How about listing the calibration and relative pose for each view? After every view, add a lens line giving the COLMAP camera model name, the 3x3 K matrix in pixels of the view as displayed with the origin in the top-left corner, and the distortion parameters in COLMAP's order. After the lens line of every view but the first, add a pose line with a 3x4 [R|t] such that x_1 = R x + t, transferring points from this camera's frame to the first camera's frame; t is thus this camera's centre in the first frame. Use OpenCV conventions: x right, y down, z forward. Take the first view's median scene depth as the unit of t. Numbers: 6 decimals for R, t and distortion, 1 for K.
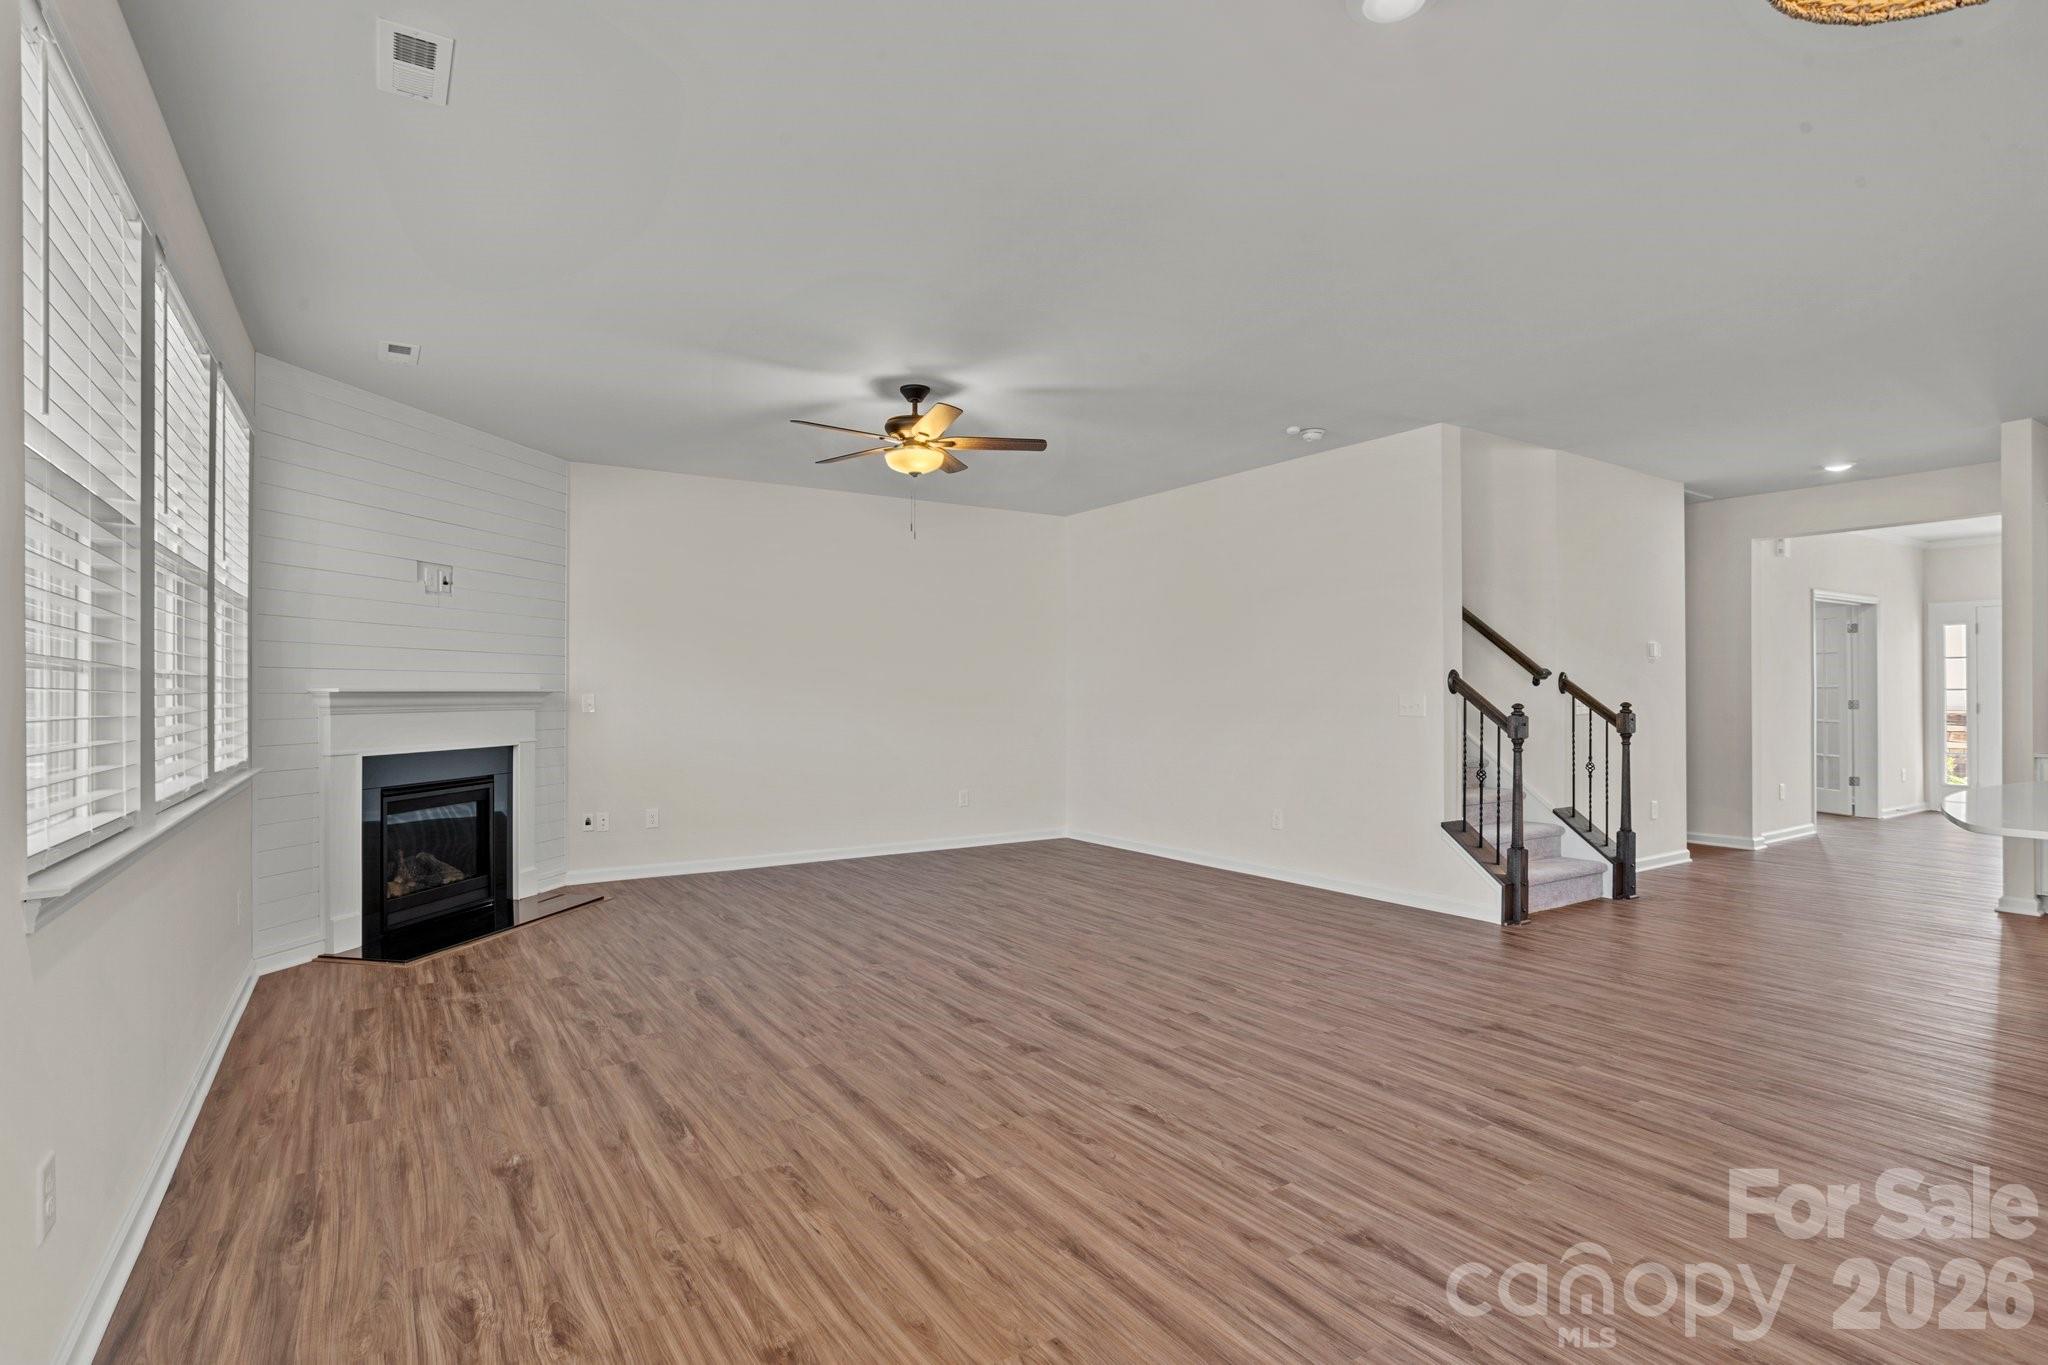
lens RADIAL K [[998.0, 0, 1016.0], [0, 998.0, 682.5], [0, 0, 1]] dist [-0.038535, 0.004445]
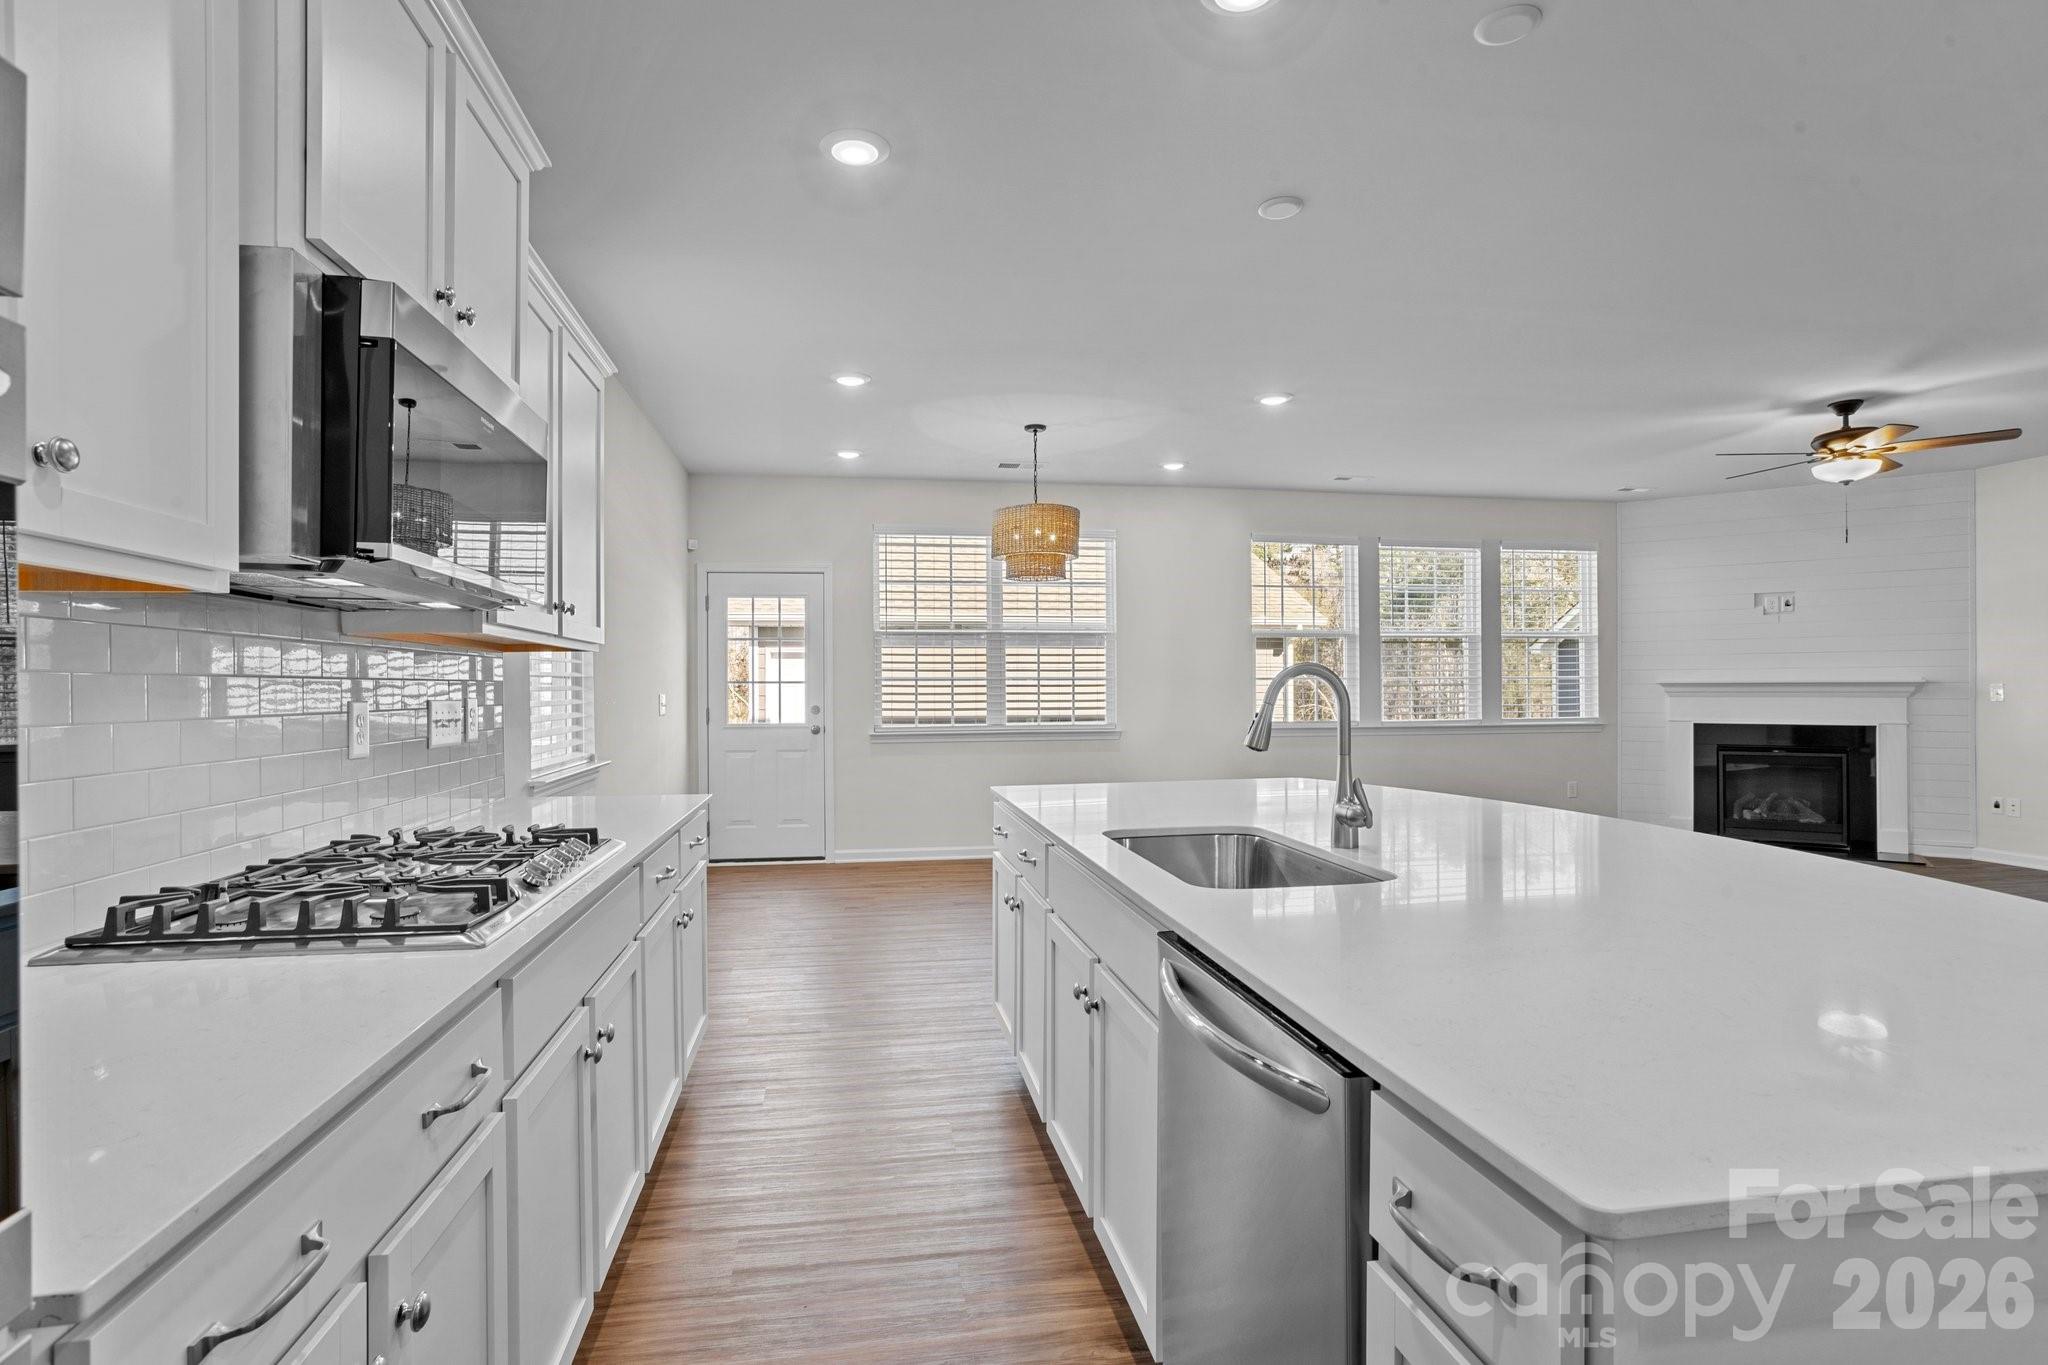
lens RADIAL K [[998.0, 0, 996.7], [0, 998.0, 691.5], [0, 0, 1]] dist [-0.038535, 0.004445]
pose [[-0.407396, 0.008749, -0.913210, 1.708984], [0.013226, 0.999906, 0.003680, 0.002738], [0.913156, -0.010579, -0.407473, 0.806528]]
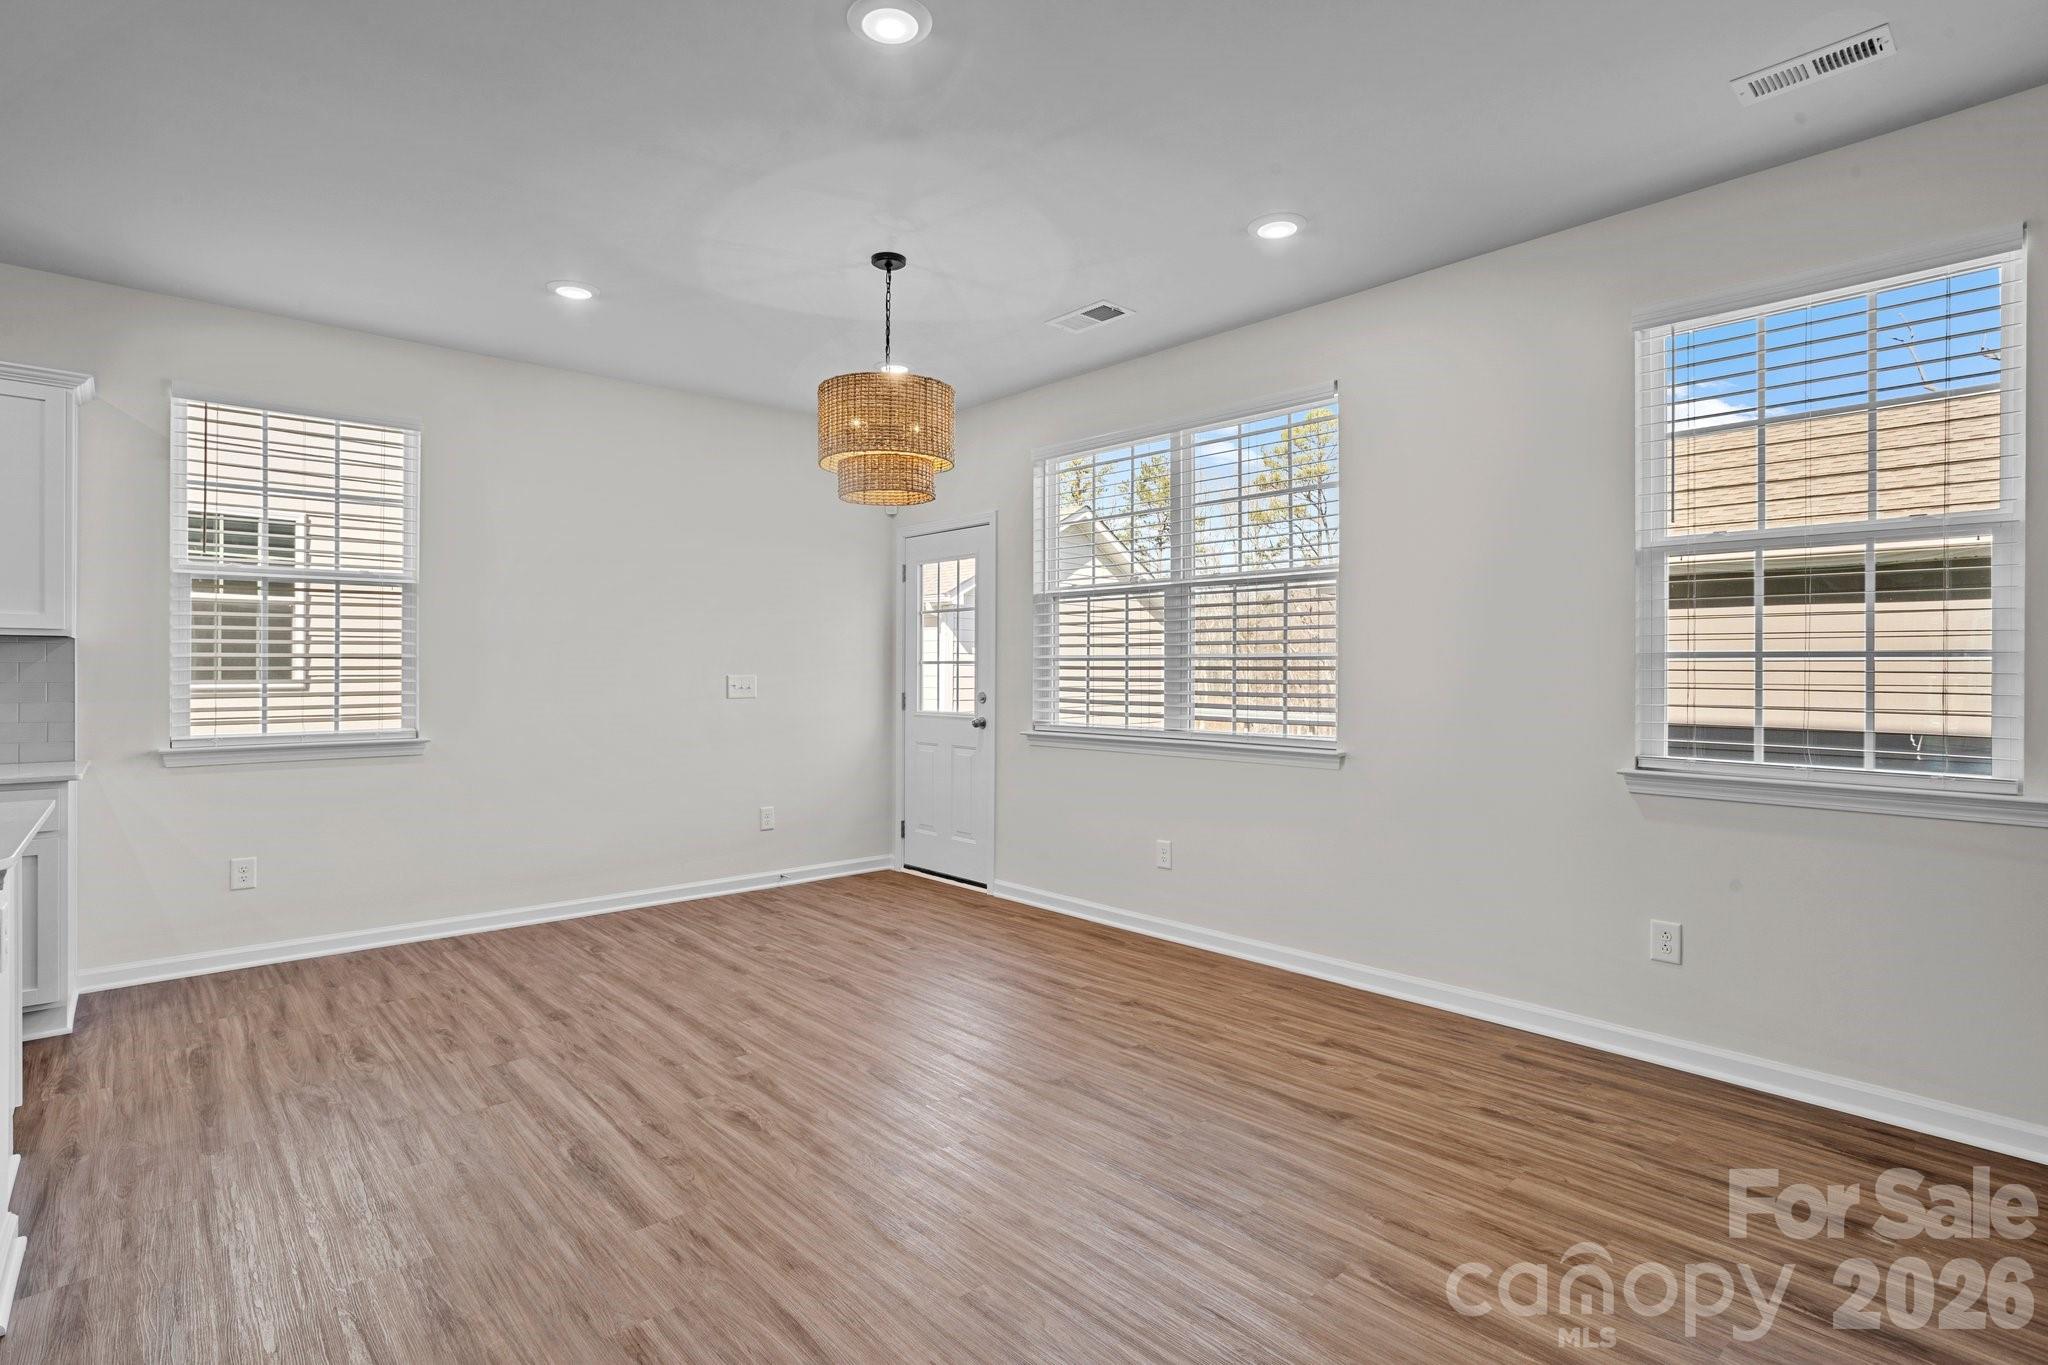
lens RADIAL K [[998.0, 0, 1009.2], [0, 998.0, 674.2], [0, 0, 1]] dist [-0.038535, 0.004445]
pose [[-0.988165, 0.000653, -0.153392, 0.245711], [0.001171, 0.999994, -0.003292, 0.010363], [0.153389, -0.003432, -0.988160, 1.227170]]
